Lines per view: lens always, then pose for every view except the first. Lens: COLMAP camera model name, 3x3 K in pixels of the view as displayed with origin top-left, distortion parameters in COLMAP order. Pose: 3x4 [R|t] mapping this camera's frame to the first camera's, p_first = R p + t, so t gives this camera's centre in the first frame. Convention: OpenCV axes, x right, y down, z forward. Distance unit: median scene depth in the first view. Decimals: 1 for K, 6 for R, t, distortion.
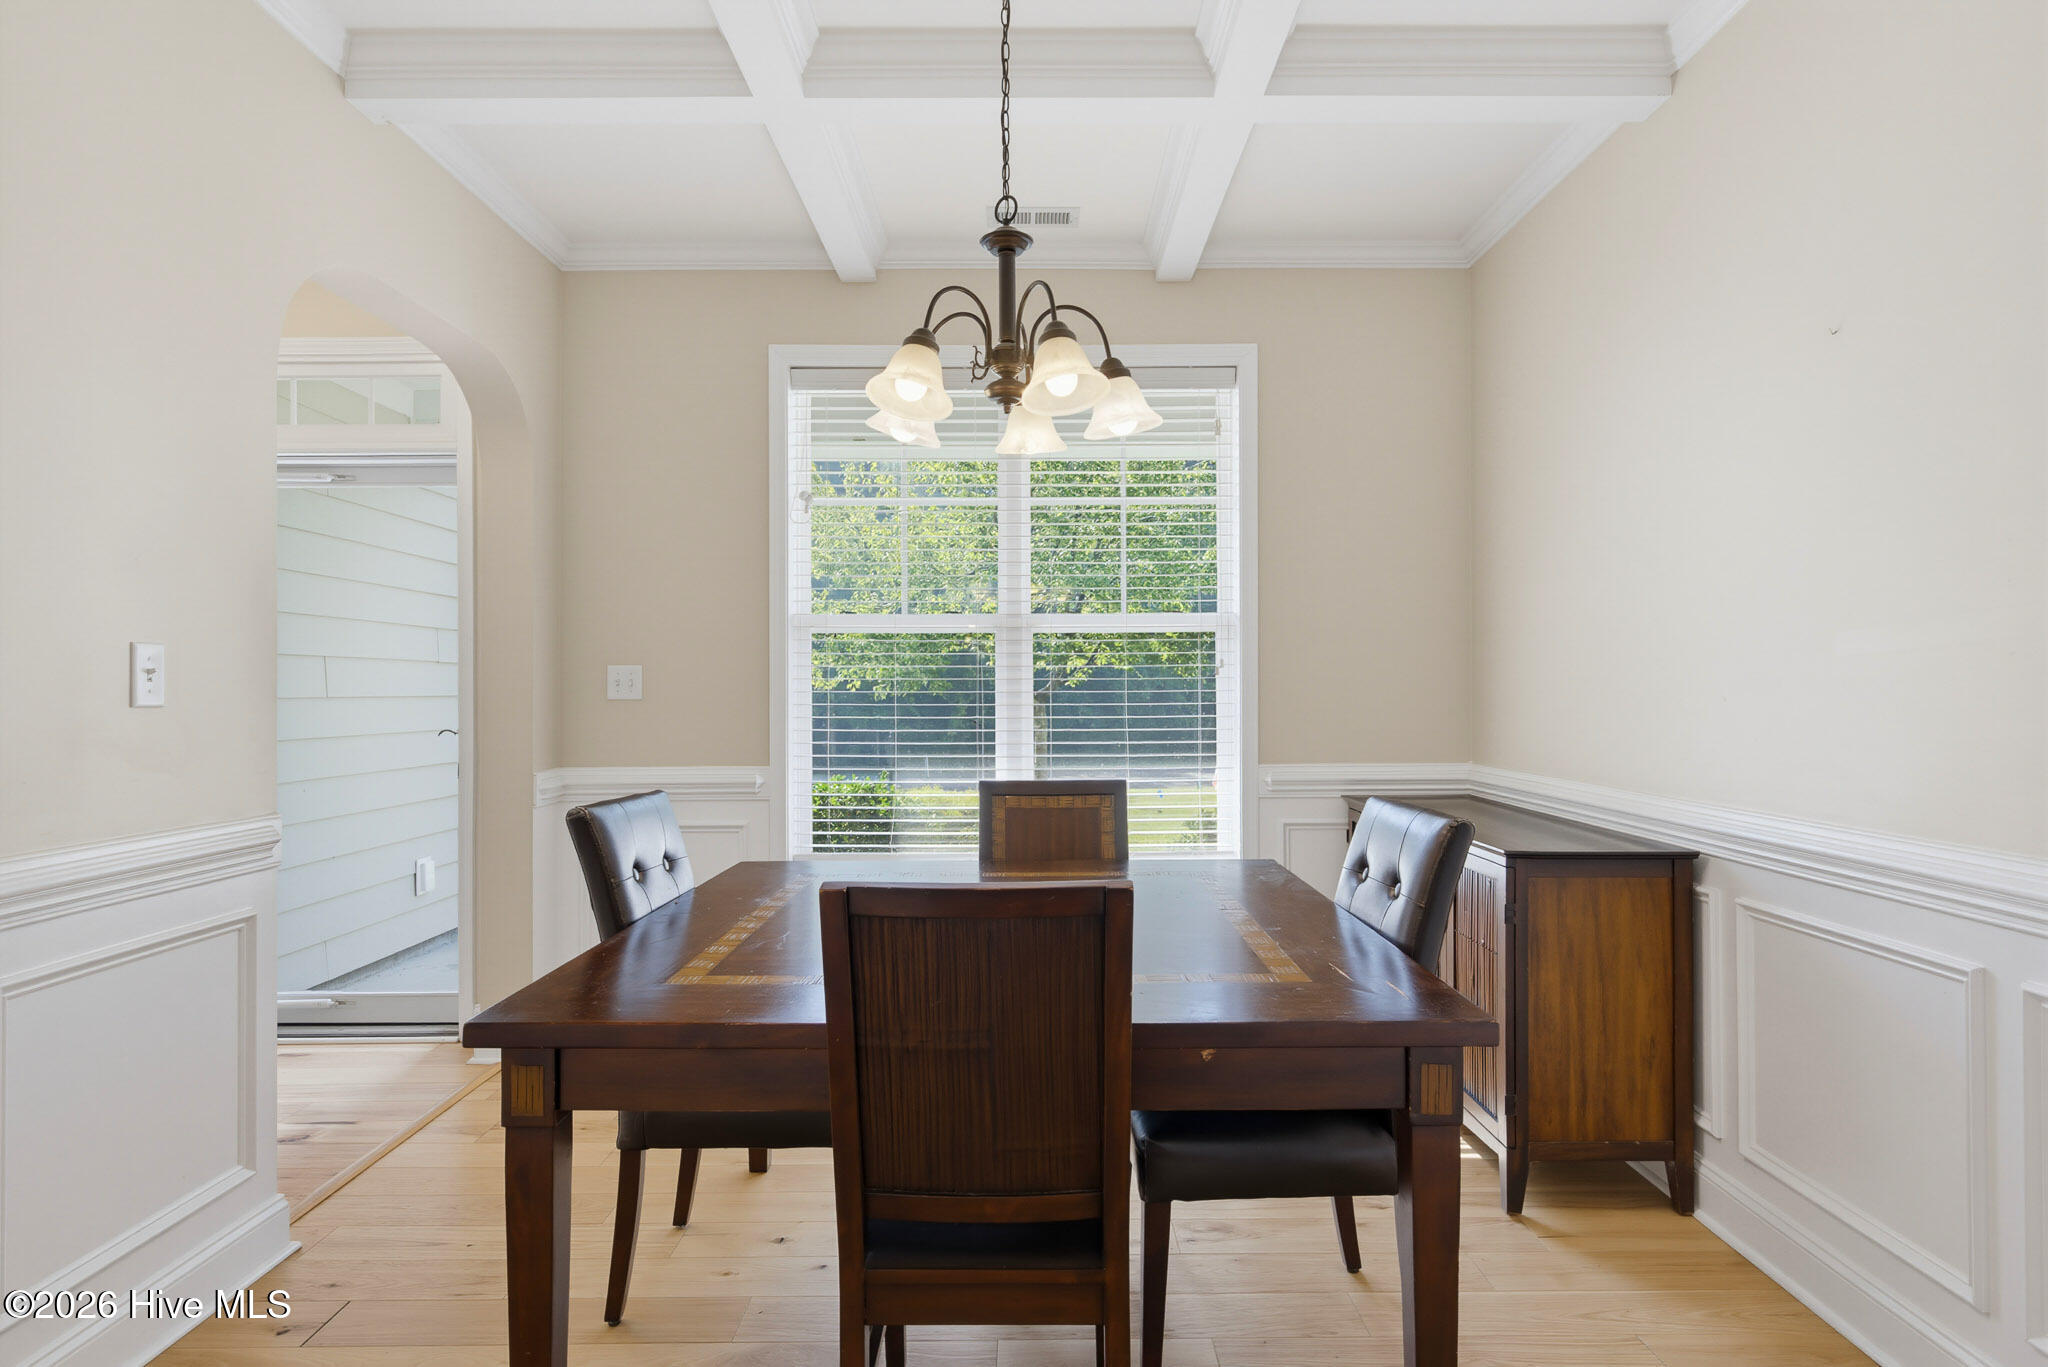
lens RADIAL K [[1066.5, 0, 1031.4], [0, 1066.5, 684.2], [0, 0, 1]] dist [-0.005588, 0.002327]
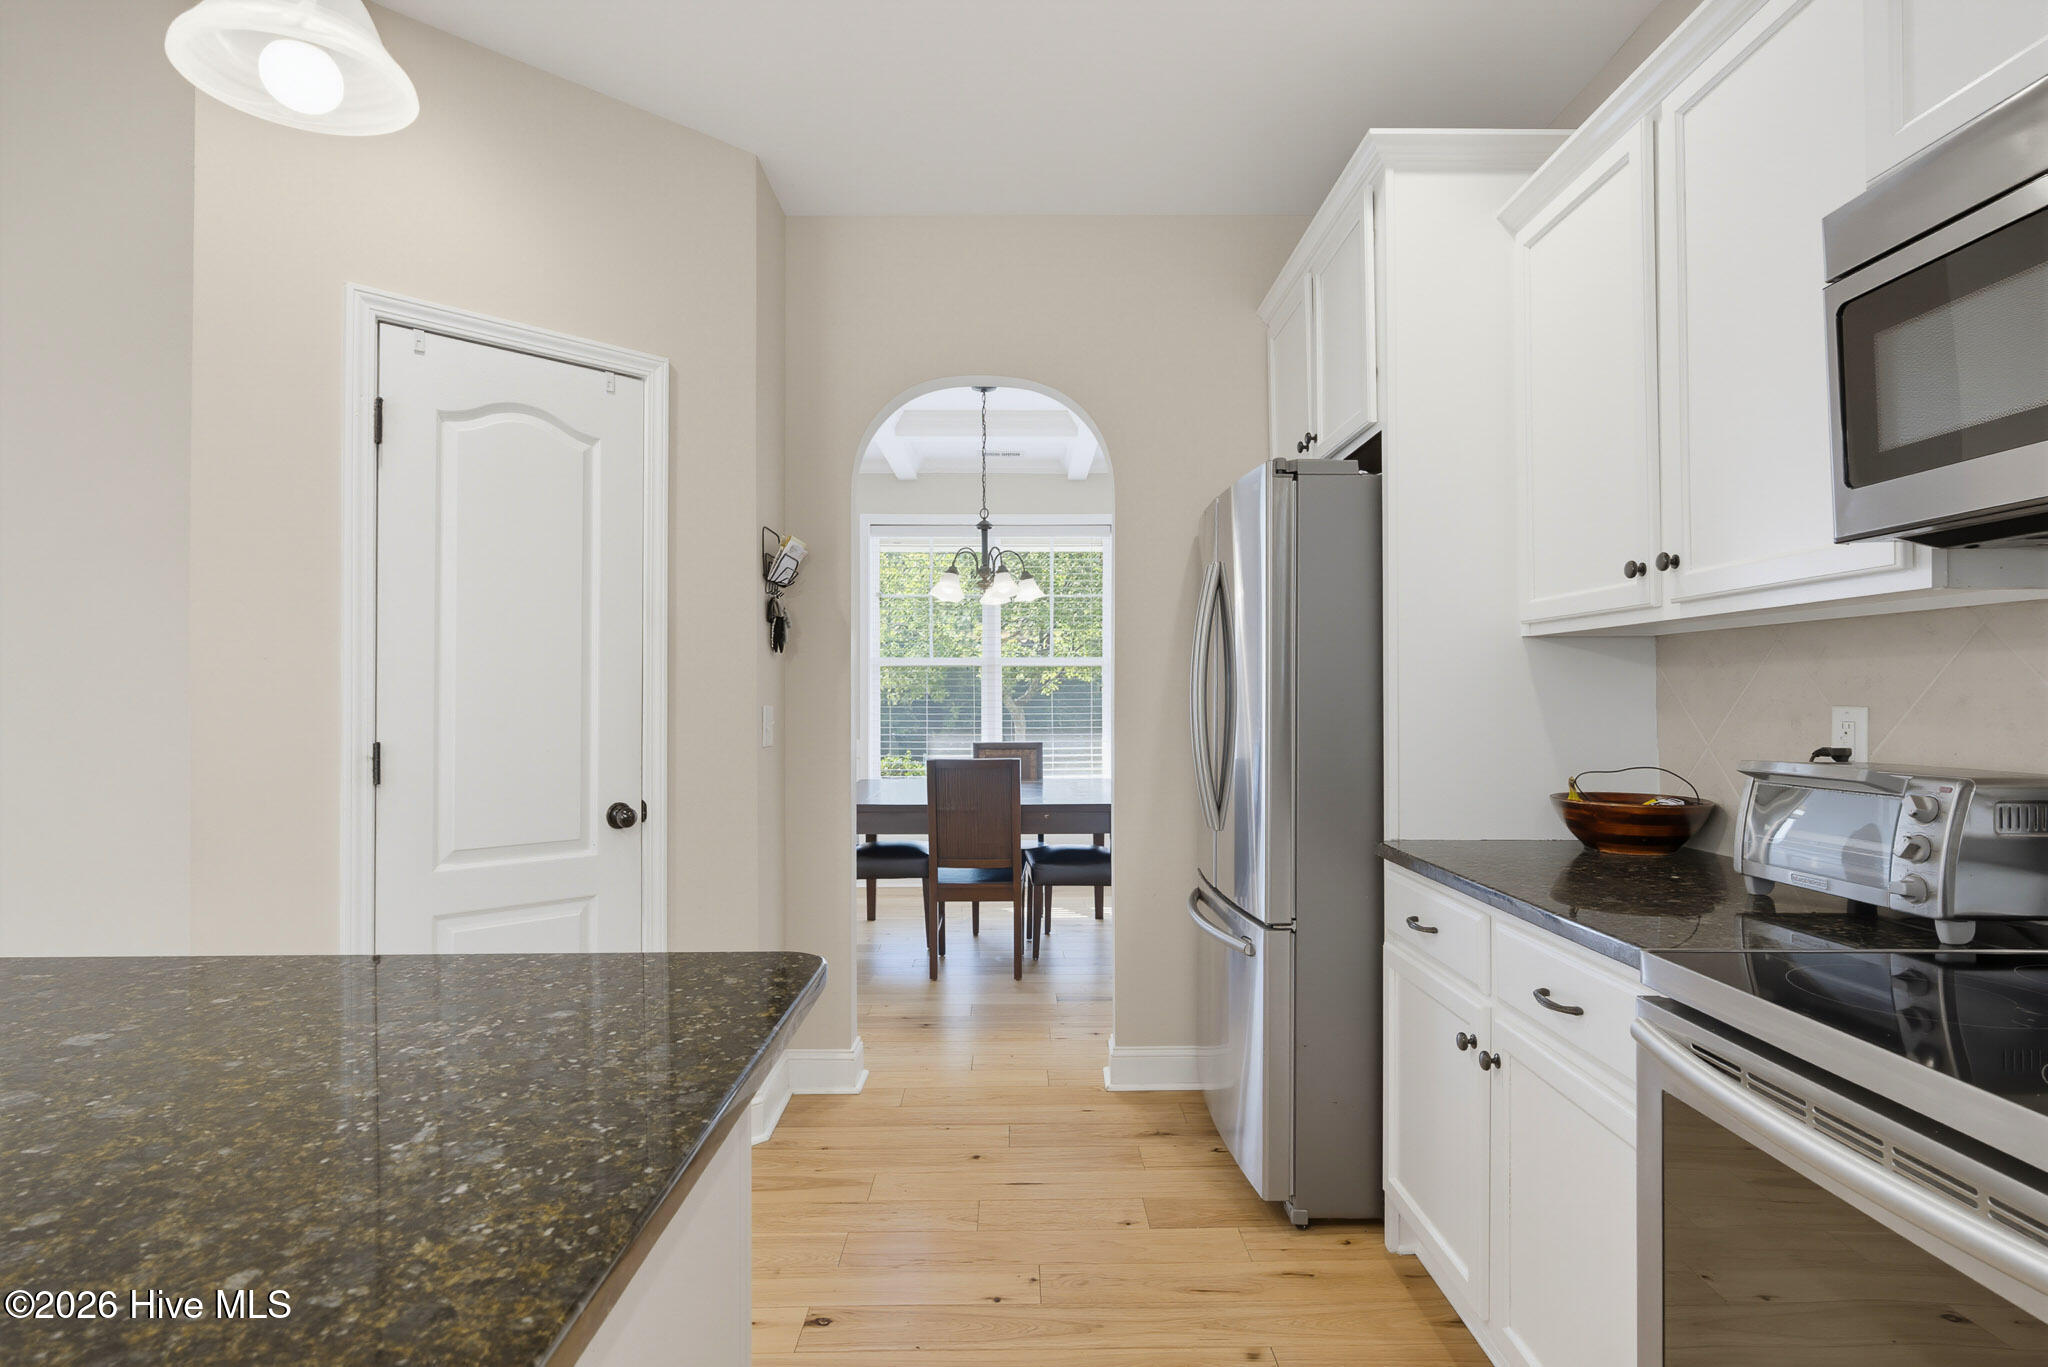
lens RADIAL K [[1077.4, 0, 1032.1], [0, 1077.4, 683.8], [0, 0, 1]] dist [-0.001497, 0.002628]
pose [[0.999959, -0.000279, 0.009093, 0.056561], [0.000333, 0.999982, -0.005955, -0.014393], [-0.009091, 0.005958, 0.999941, -1.322551]]
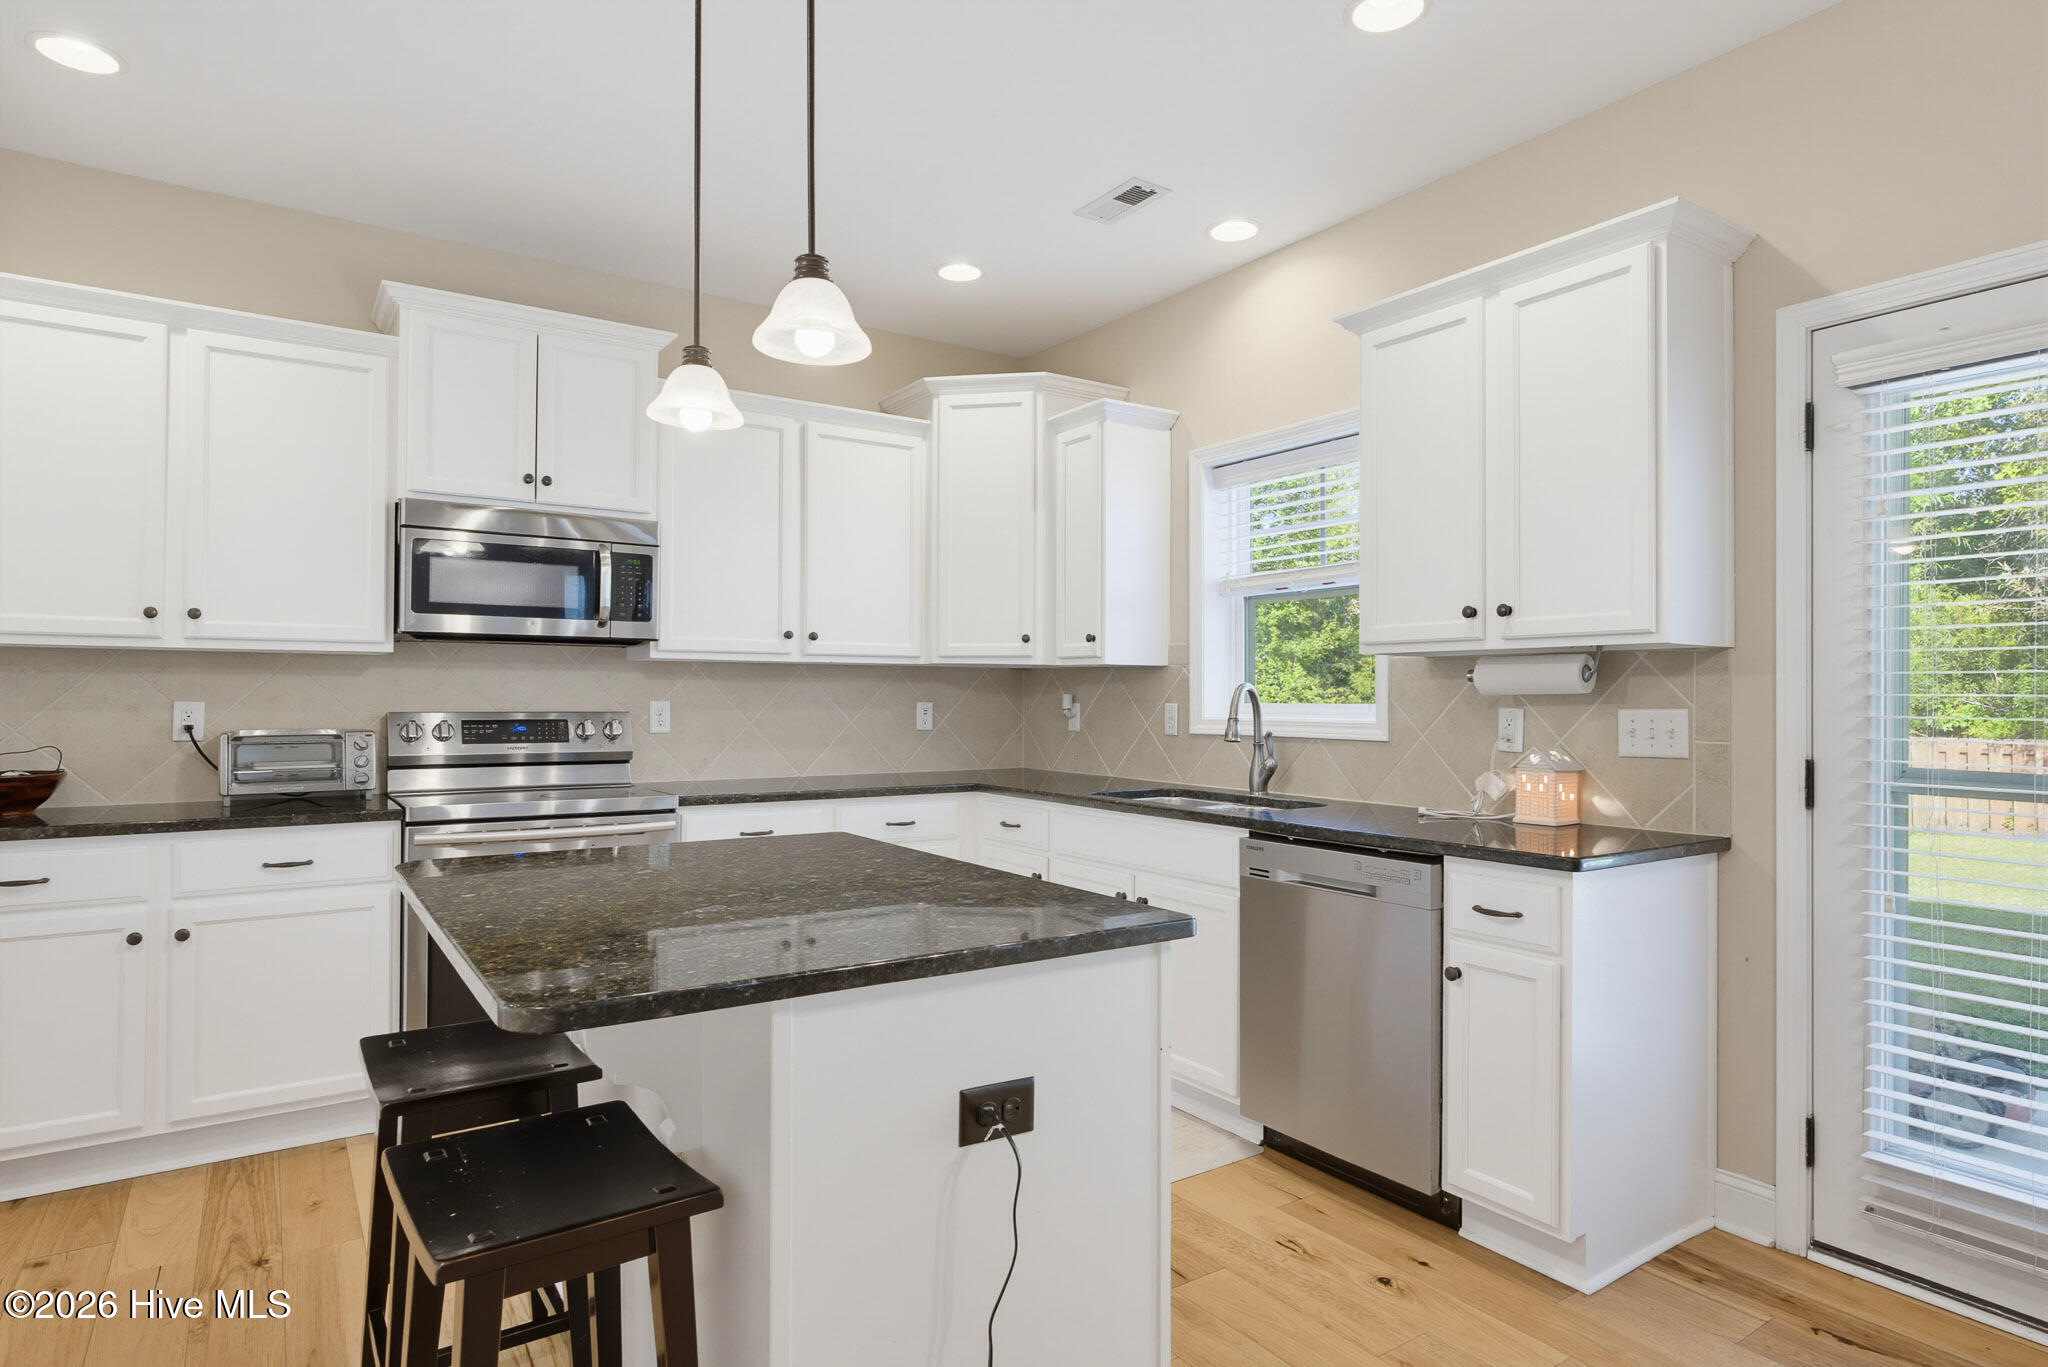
lens RADIAL K [[1123.7, 0, 1031.7], [0, 1123.7, 685.8], [0, 0, 1]] dist [-0.004037, 0.001855]
pose [[-0.560631, 0.010735, 0.827996, -1.083173], [-0.007111, 0.999817, -0.017778, -0.004838], [-0.828035, -0.015854, -0.560452, -0.663408]]
